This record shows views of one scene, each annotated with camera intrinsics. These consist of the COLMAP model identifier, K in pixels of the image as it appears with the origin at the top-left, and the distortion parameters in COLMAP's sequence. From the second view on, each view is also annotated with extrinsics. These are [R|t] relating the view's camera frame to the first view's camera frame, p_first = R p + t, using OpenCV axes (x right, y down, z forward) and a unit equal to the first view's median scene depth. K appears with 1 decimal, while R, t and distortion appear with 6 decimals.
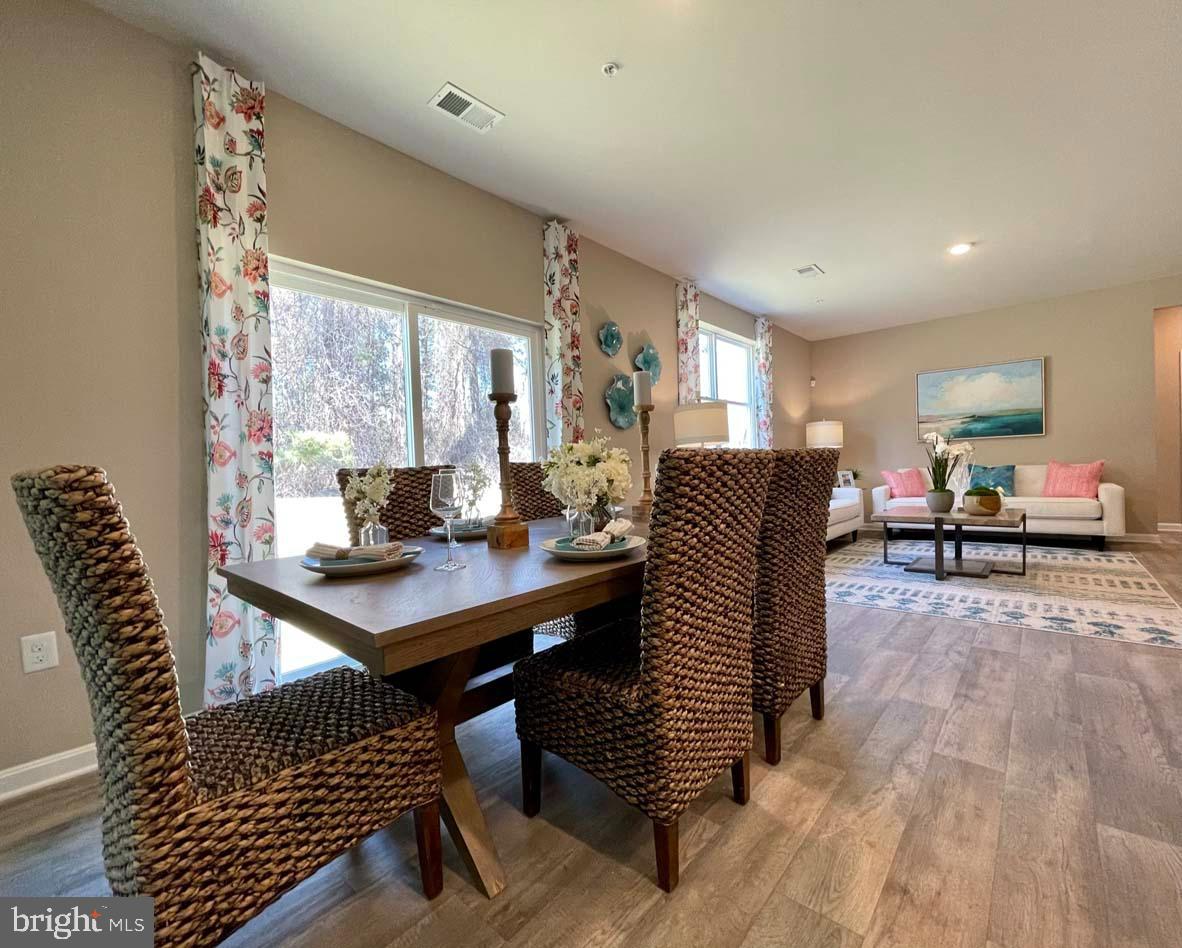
lens RADIAL K [[508.1, 0, 633.5], [0, 508.1, 477.0], [0, 0, 1]] dist [-0.002601, -0.000155]
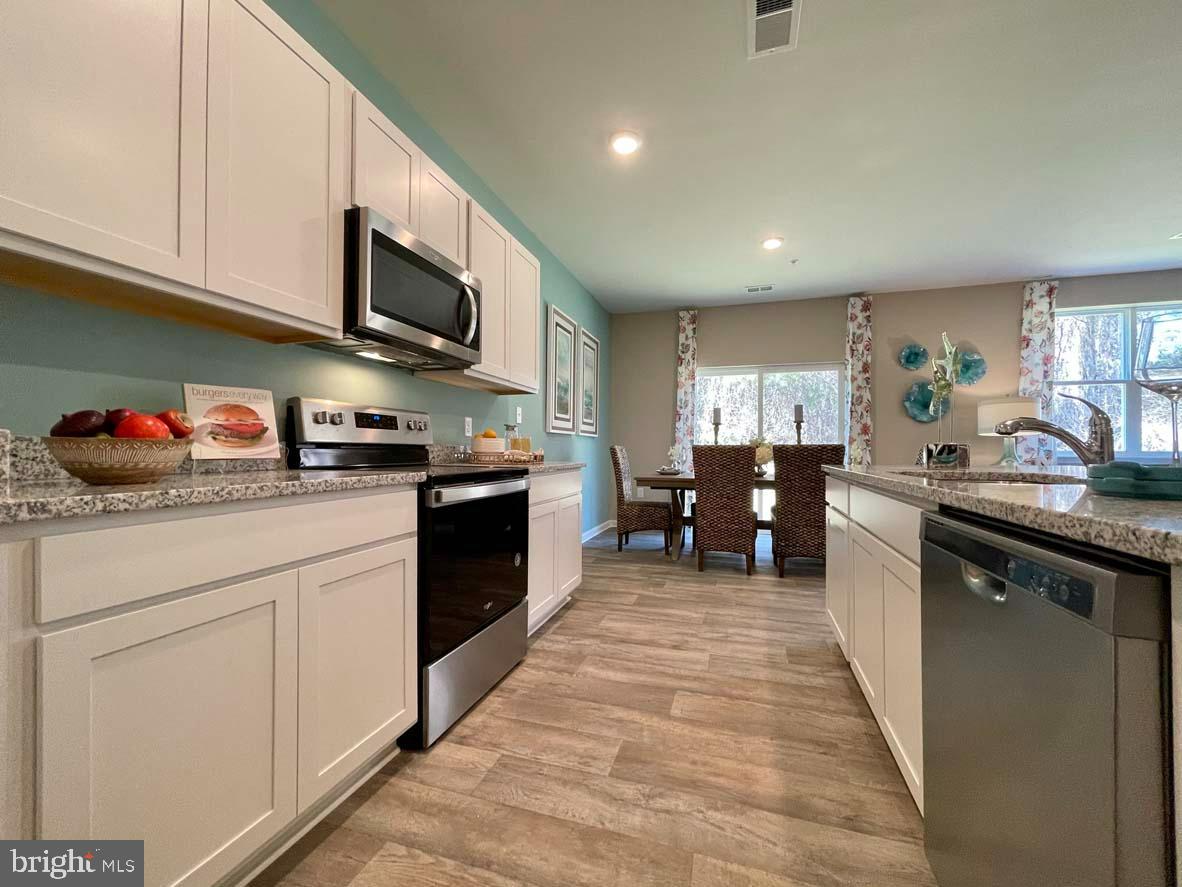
lens RADIAL K [[475.5, 0, 591.0], [0, 475.5, 443.5], [0, 0, 1]] dist [-0.000052, -0.000014]
pose [[0.357179, 0.025139, -0.933698, 0.707664], [-0.039459, 0.999151, 0.011806, -0.016566], [0.933202, 0.032626, 0.357868, -0.219866]]
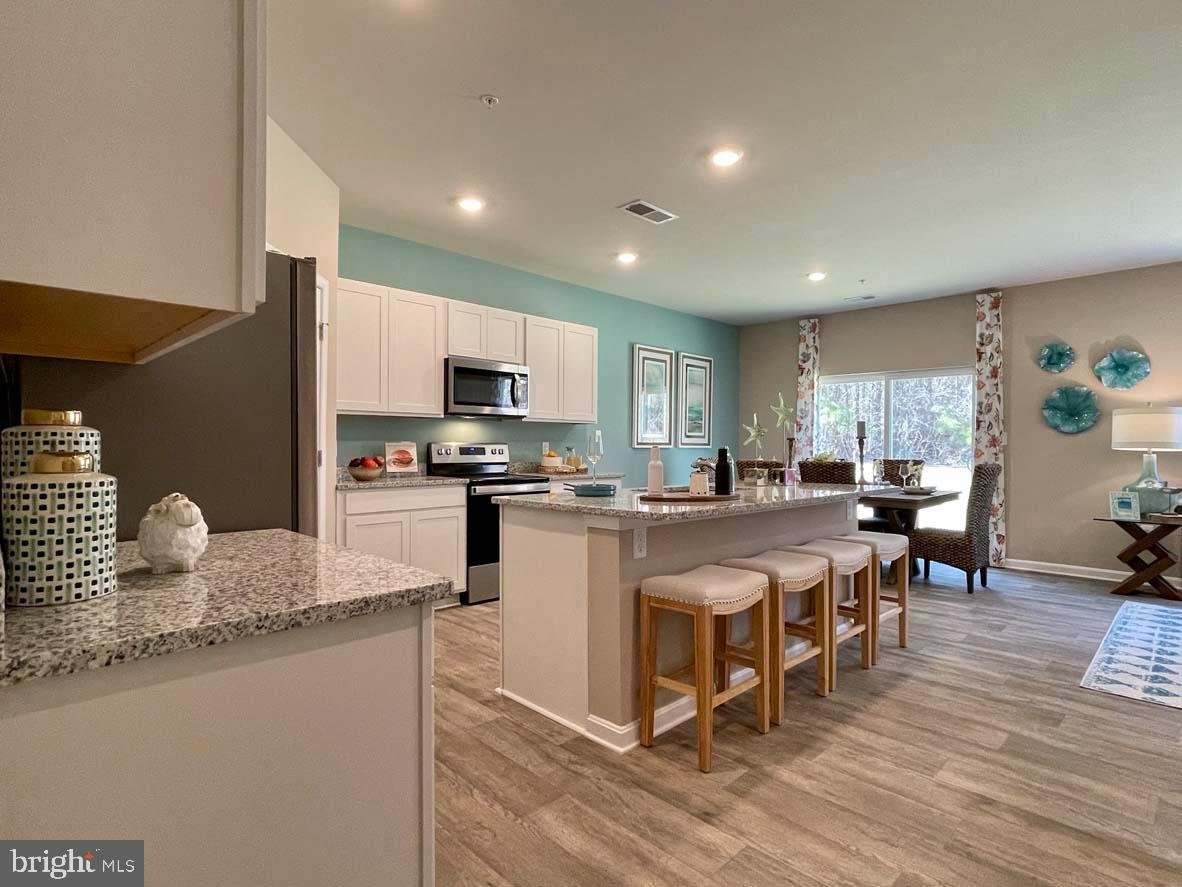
lens RADIAL K [[615.4, 0, 591.0], [0, 615.4, 443.5], [0, 0, 1]] dist [0.000005, 0.000350]
pose [[-0.114244, 0.032611, -0.992917, 1.262519], [-0.025503, 0.999035, 0.035747, -0.080046], [0.993125, 0.029406, -0.113302, 0.076320]]
